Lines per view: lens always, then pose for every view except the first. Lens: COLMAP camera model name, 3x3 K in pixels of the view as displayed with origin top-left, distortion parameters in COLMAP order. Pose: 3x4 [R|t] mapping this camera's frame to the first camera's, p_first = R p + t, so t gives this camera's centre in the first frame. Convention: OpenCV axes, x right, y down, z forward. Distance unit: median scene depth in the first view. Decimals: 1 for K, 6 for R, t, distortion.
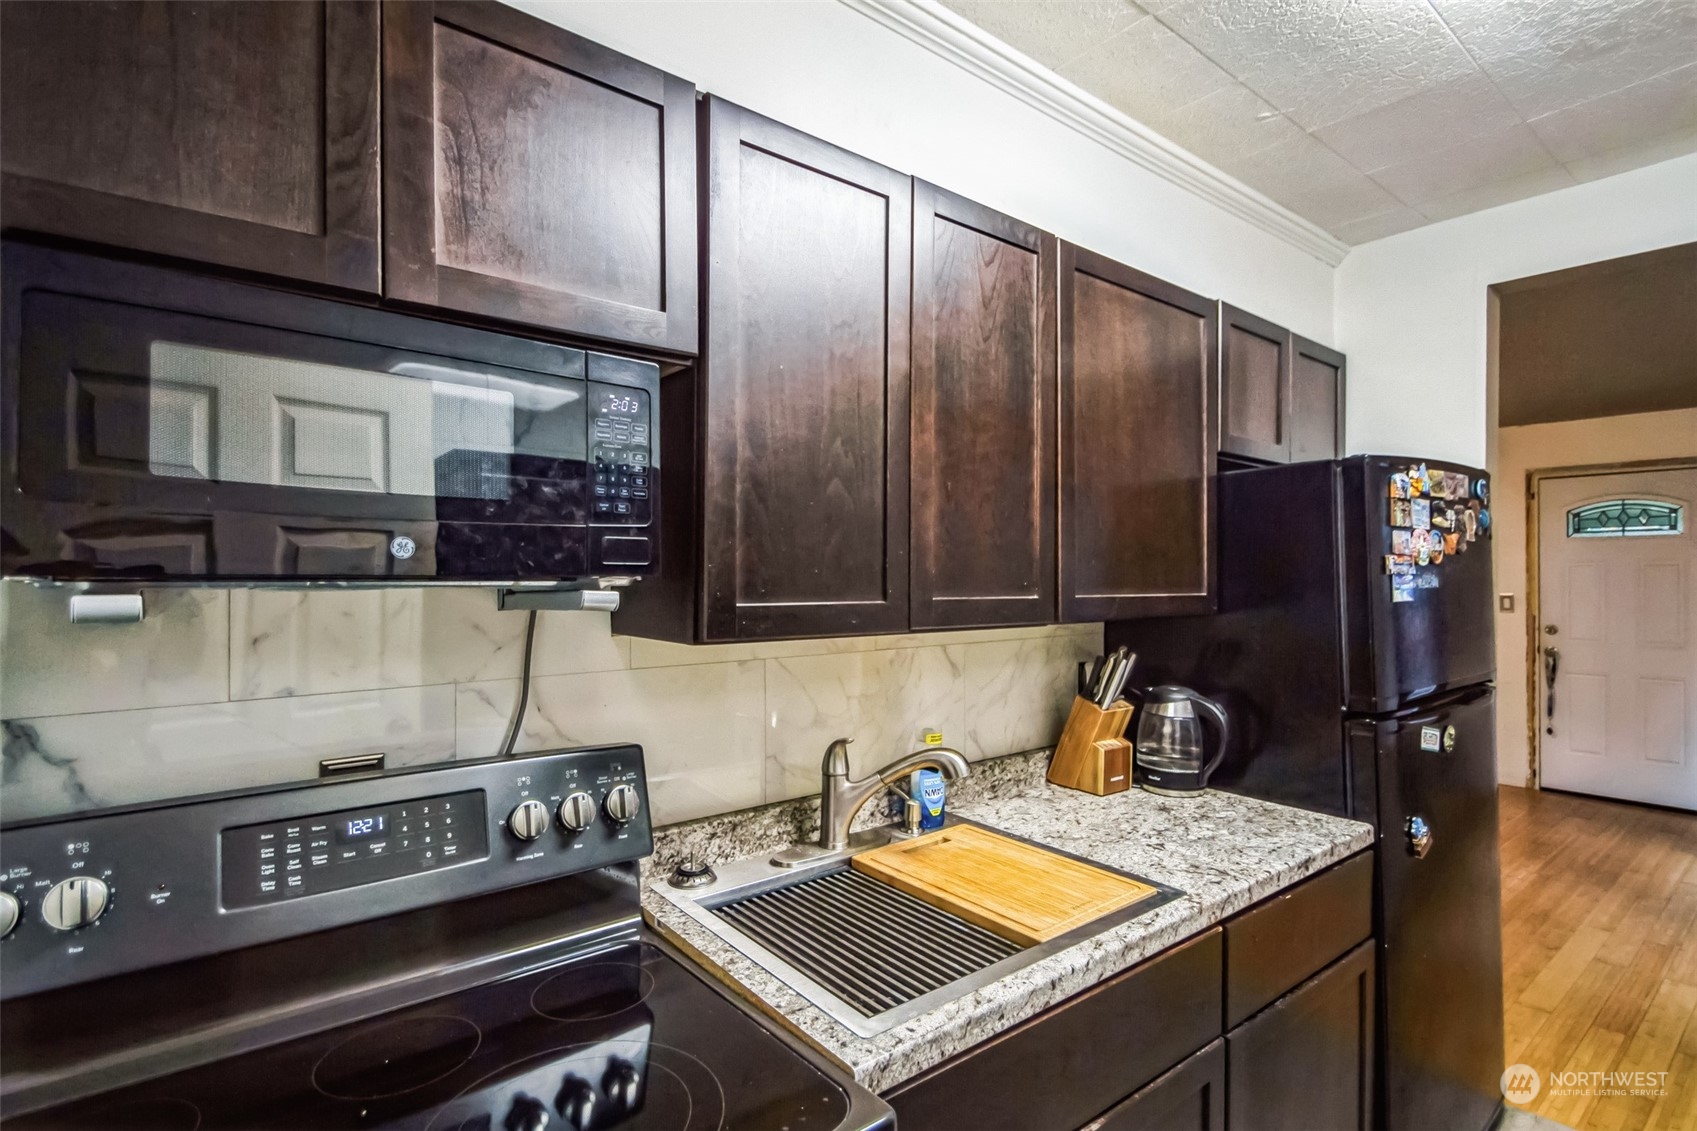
lens RADIAL K [[818.0, 0, 859.7], [0, 818.0, 574.0], [0, 0, 1]] dist [0.014930, -0.006796]
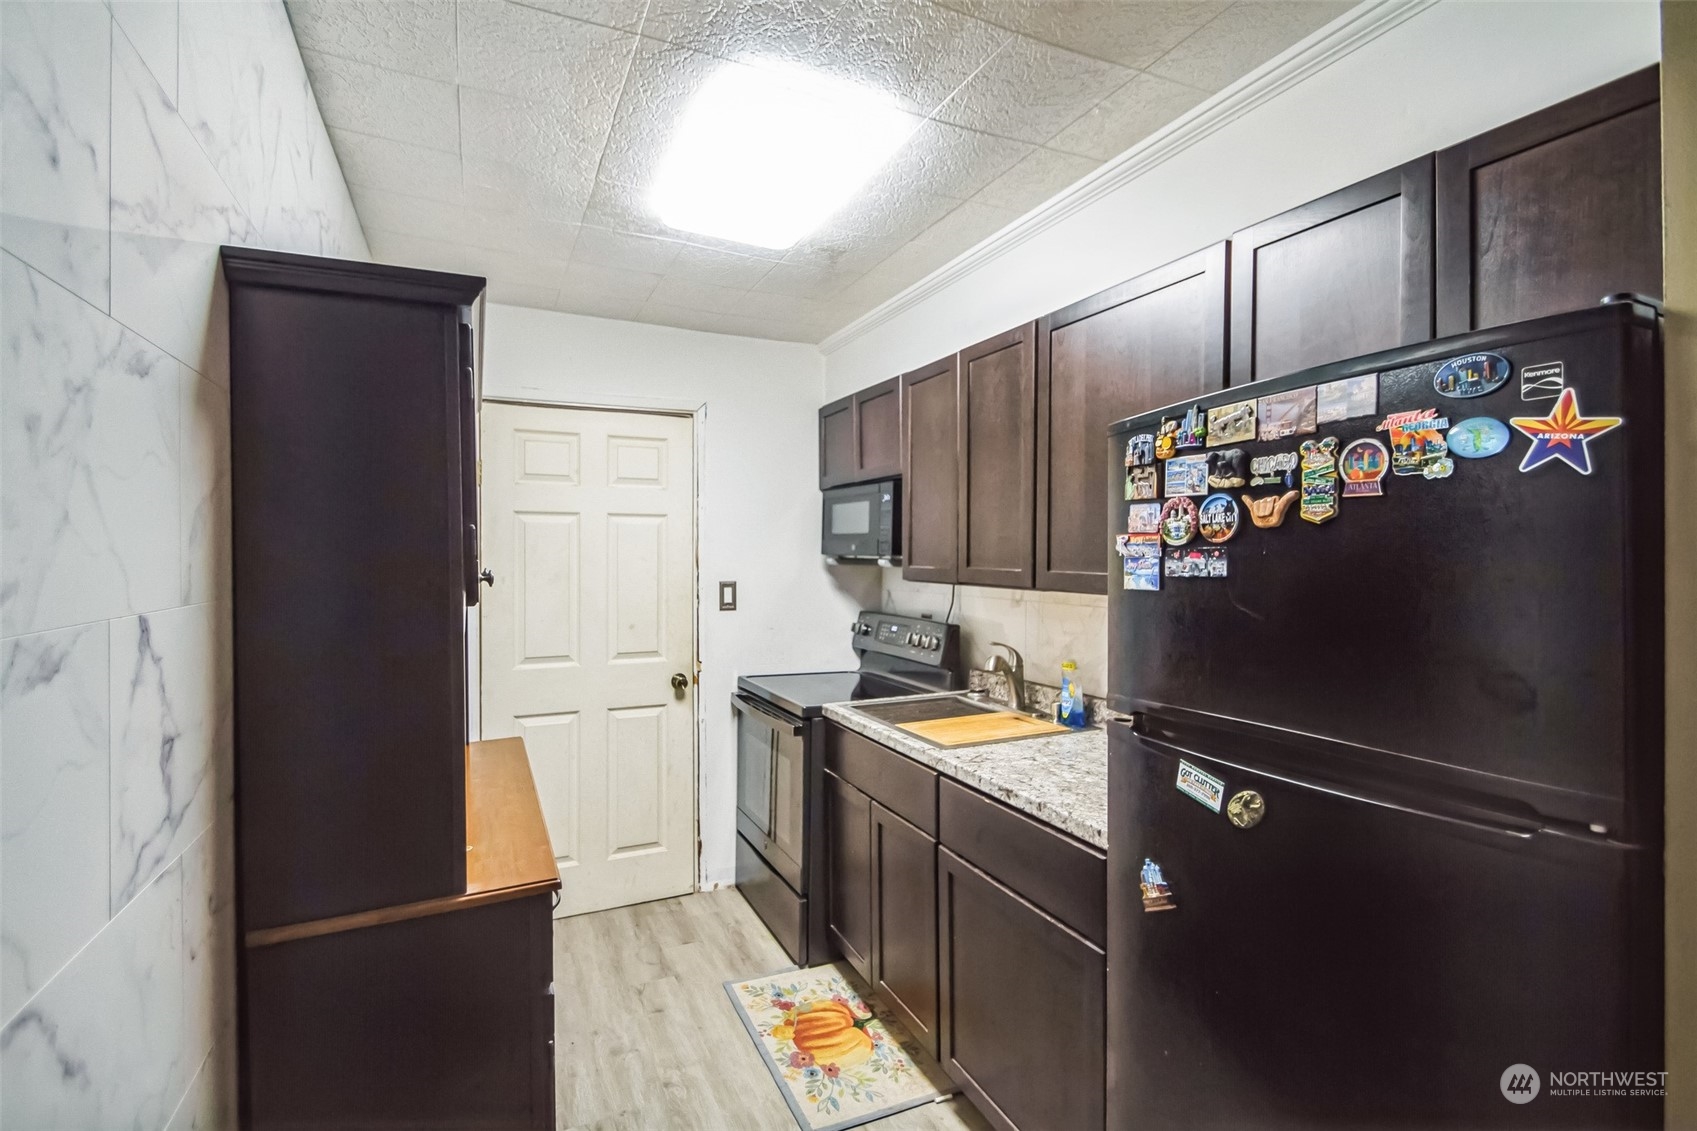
lens RADIAL K [[818.0, 0, 849.2], [0, 818.0, 560.2], [0, 0, 1]] dist [0.014930, -0.006796]
pose [[-0.241650, 0.007071, -0.970338, 1.399290], [-0.001177, 0.999971, 0.007580, -0.002057], [0.970363, 0.002973, -0.241634, 0.835898]]
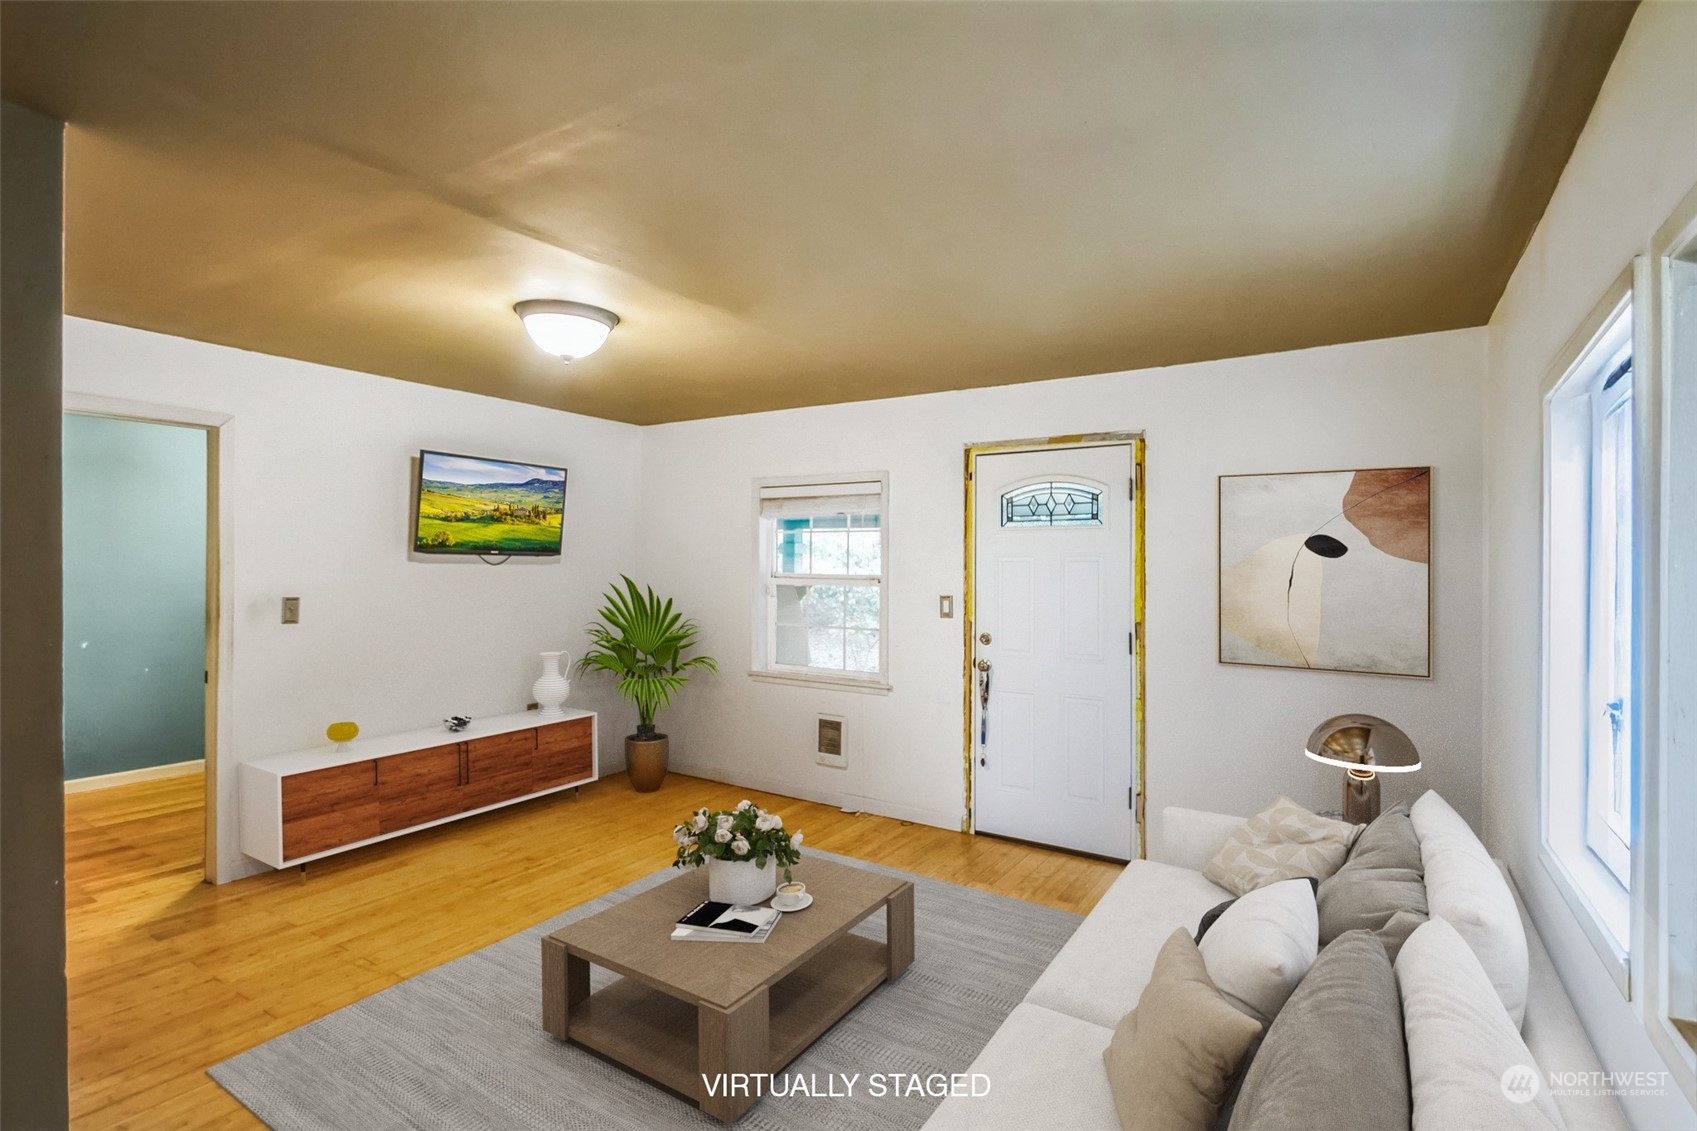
lens RADIAL K [[818.0, 0, 843.0], [0, 818.0, 569.9], [0, 0, 1]] dist [0.014930, -0.006796]
pose [[0.945896, 0.004361, 0.324440, 0.439524], [-0.005645, 0.999980, 0.003017, -0.003357], [-0.324420, -0.004685, 0.945901, 0.272729]]
